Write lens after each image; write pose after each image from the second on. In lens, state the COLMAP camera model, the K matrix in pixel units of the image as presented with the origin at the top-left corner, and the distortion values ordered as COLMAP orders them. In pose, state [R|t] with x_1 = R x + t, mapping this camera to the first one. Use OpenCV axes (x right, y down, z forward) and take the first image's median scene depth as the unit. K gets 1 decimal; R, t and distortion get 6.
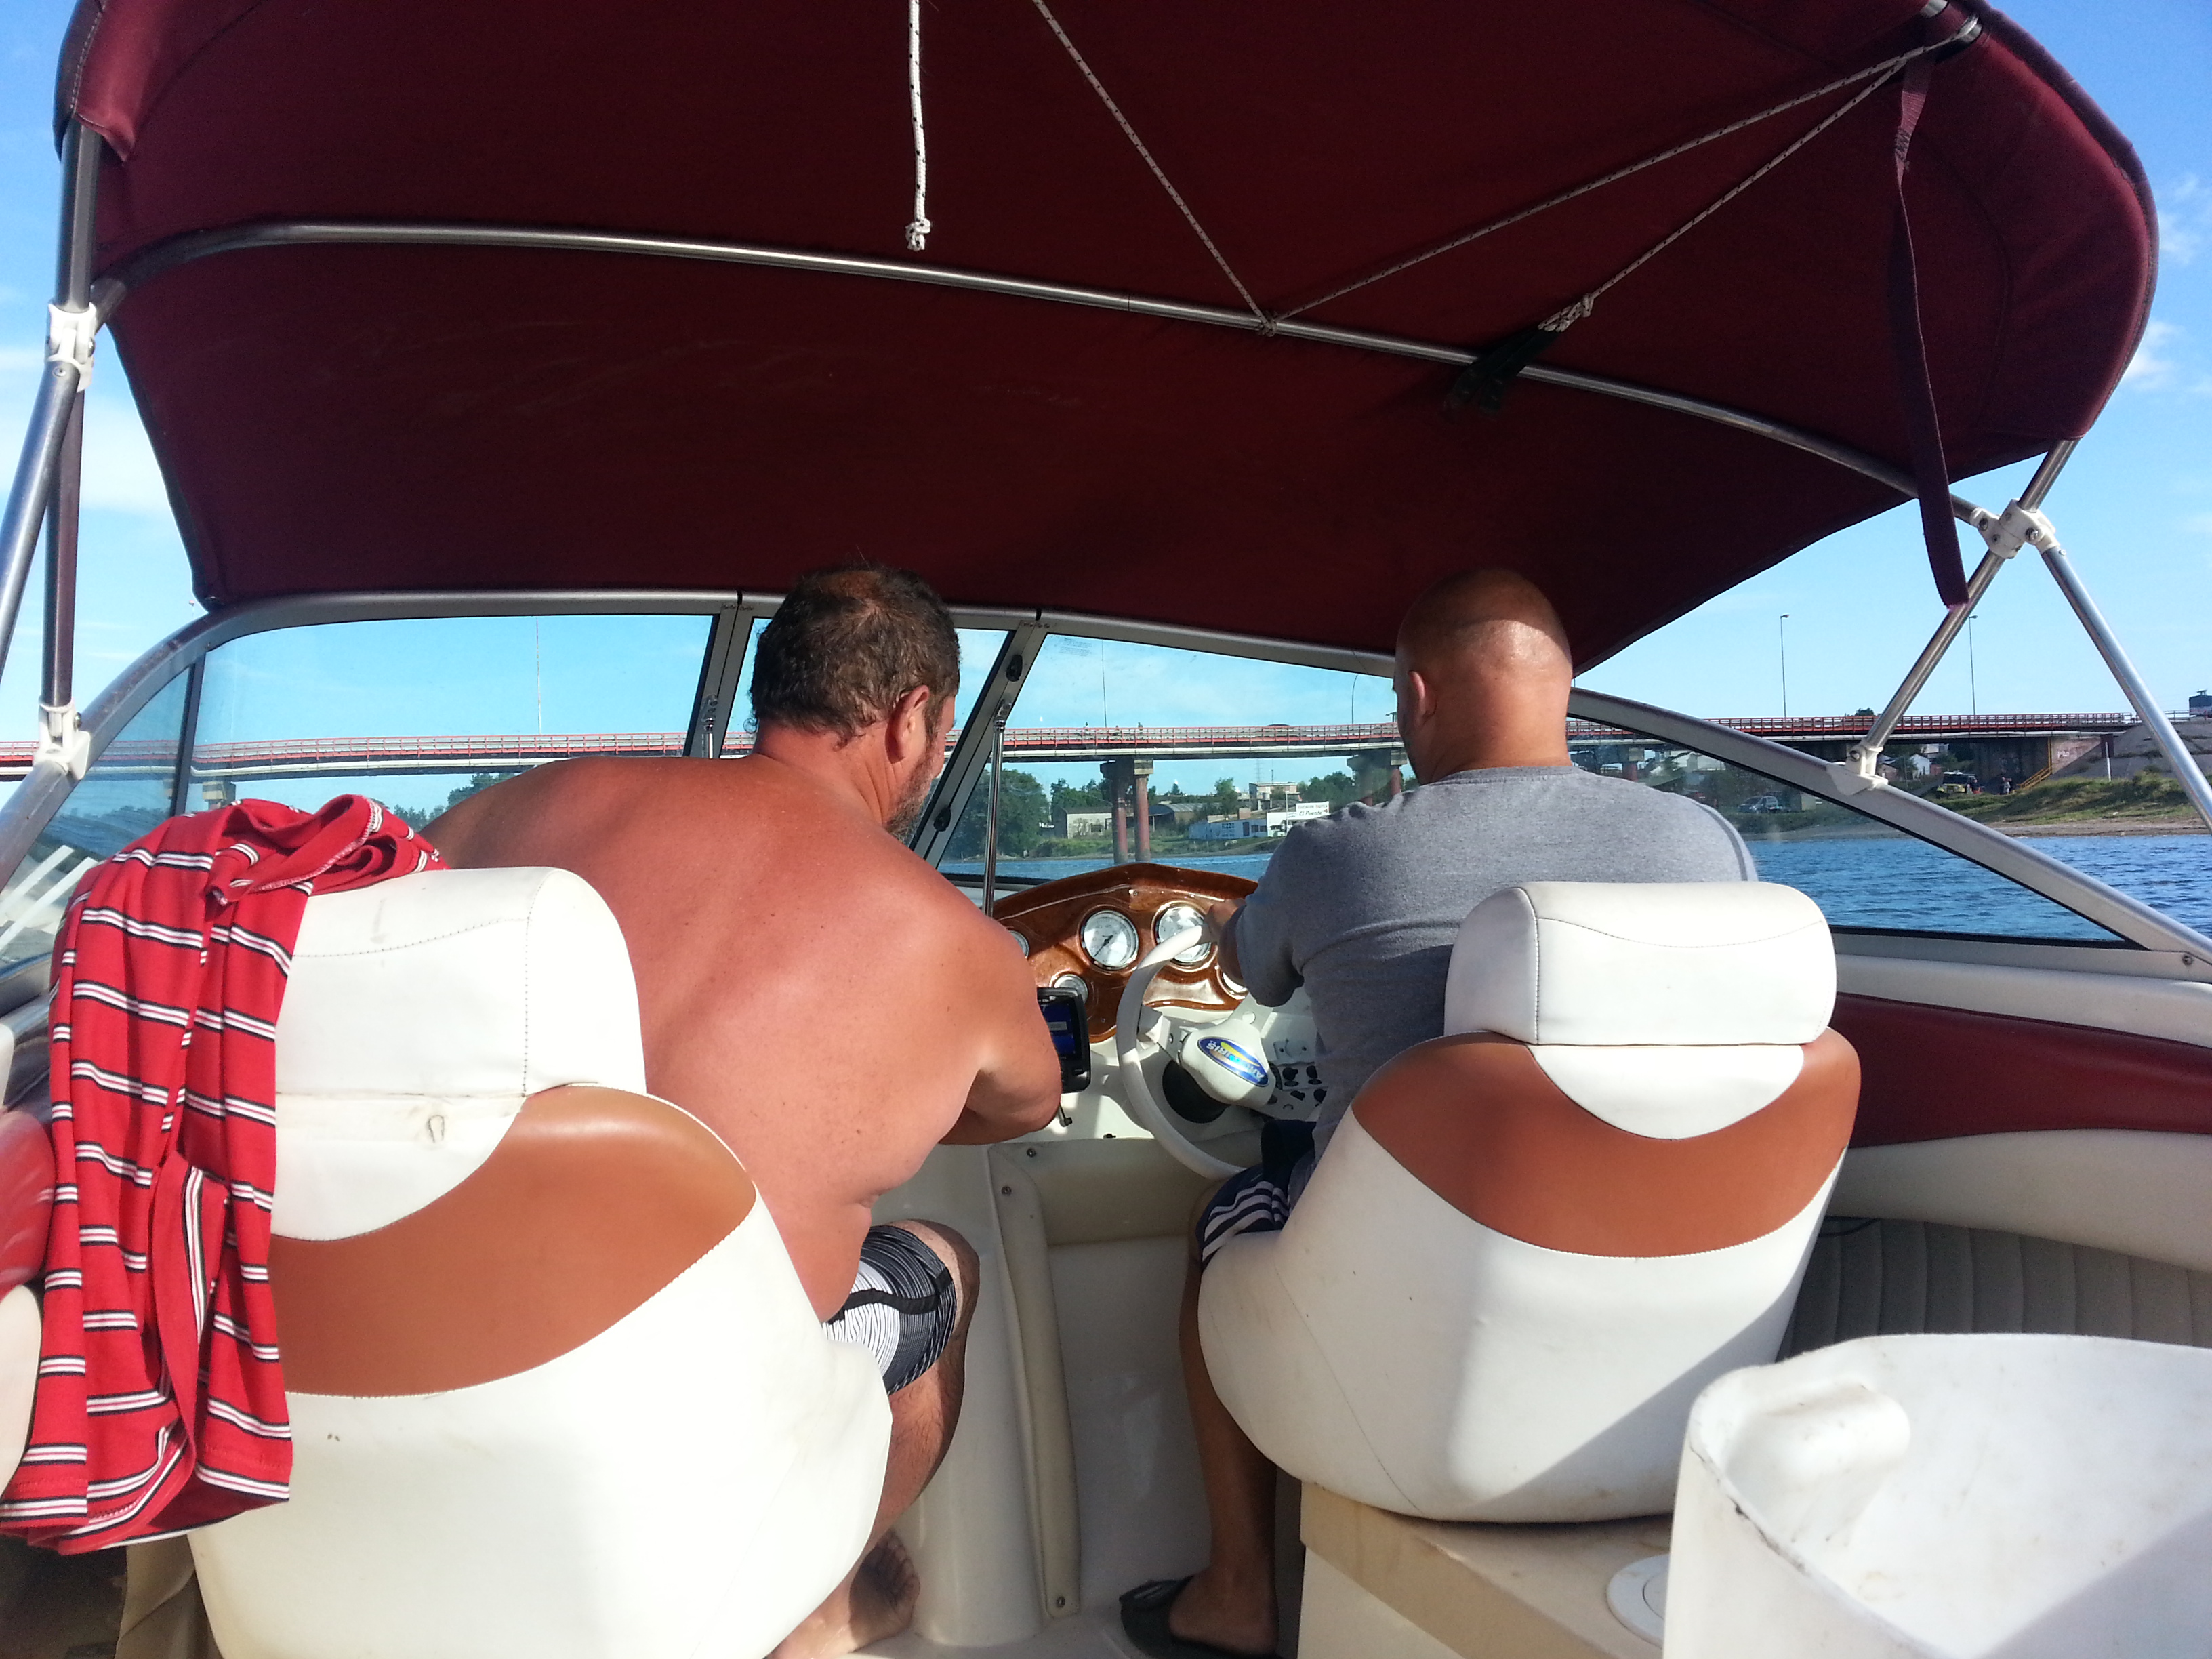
lens RADIAL K [[1875.1, 0, 1049.5], [0, 1875.1, 857.2], [0, 0, 1]] dist [0.183478, -0.393311]
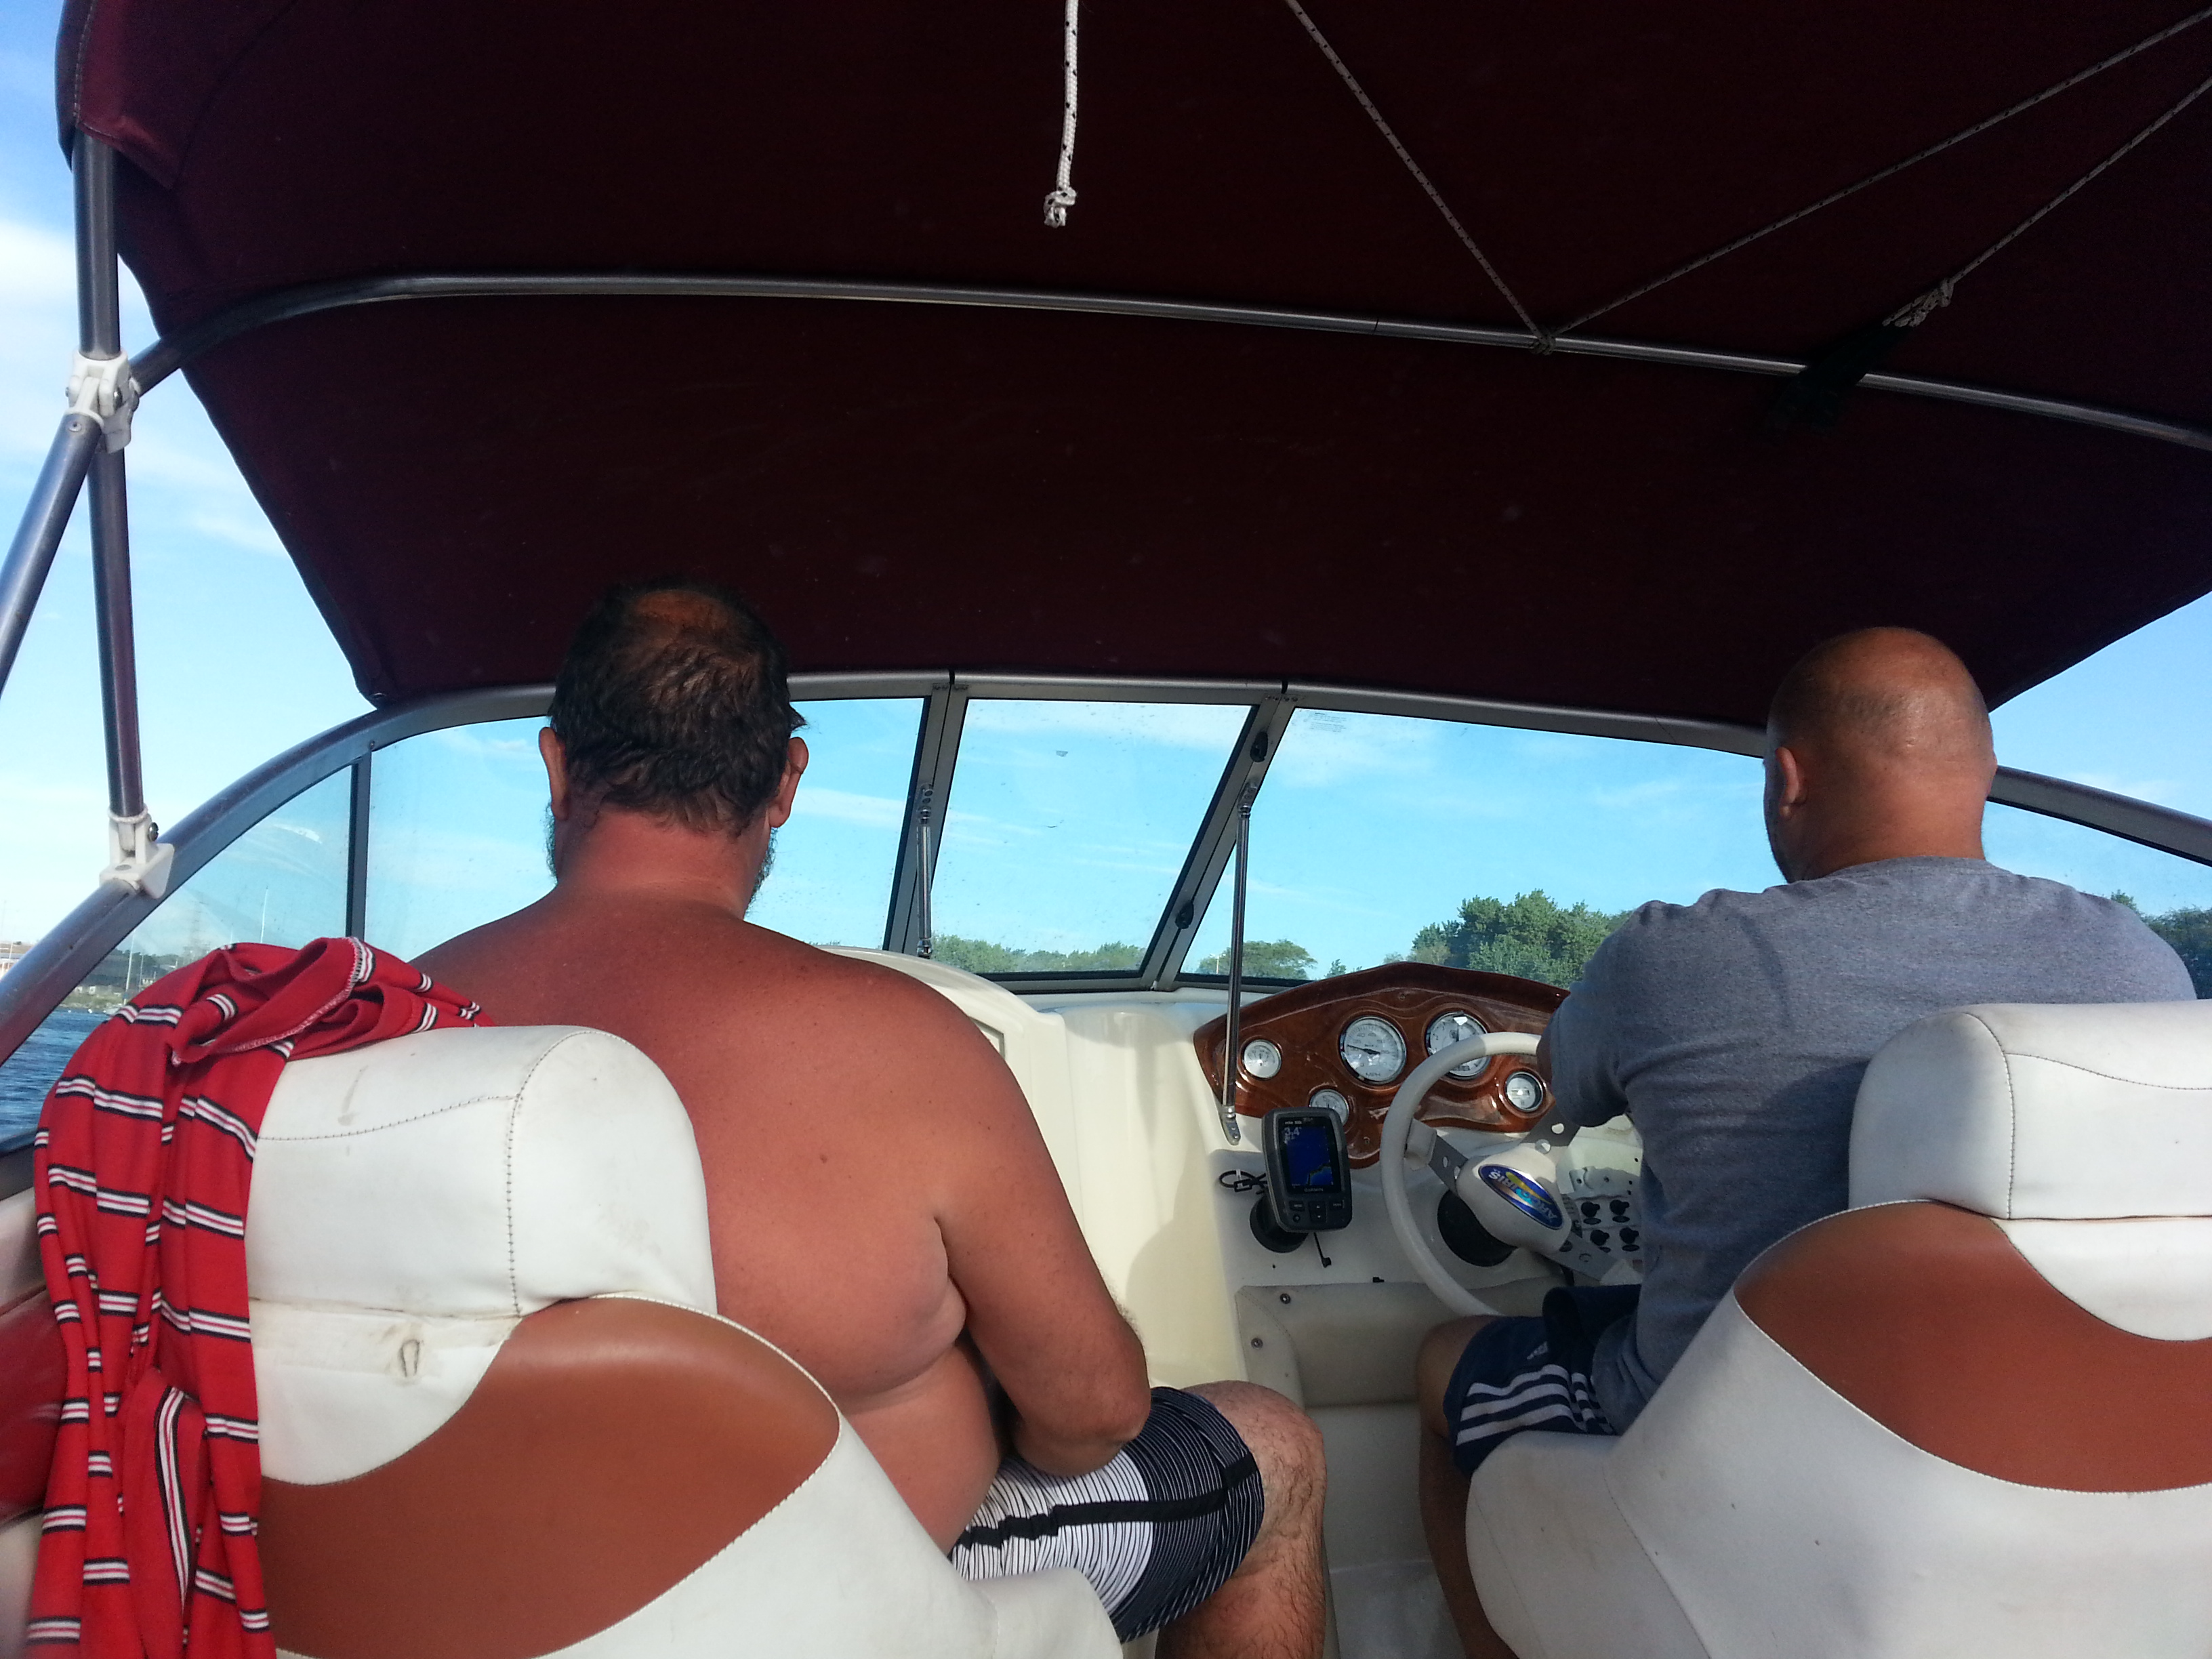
lens RADIAL K [[1875.1, 0, 1049.5], [0, 1875.1, 857.2], [0, 0, 1]] dist [0.183478, -0.393311]
pose [[0.988053, -0.007832, -0.153914, 0.037096], [0.001641, 0.999186, -0.040311, -0.023273], [0.154104, 0.039577, 0.987262, 0.193081]]
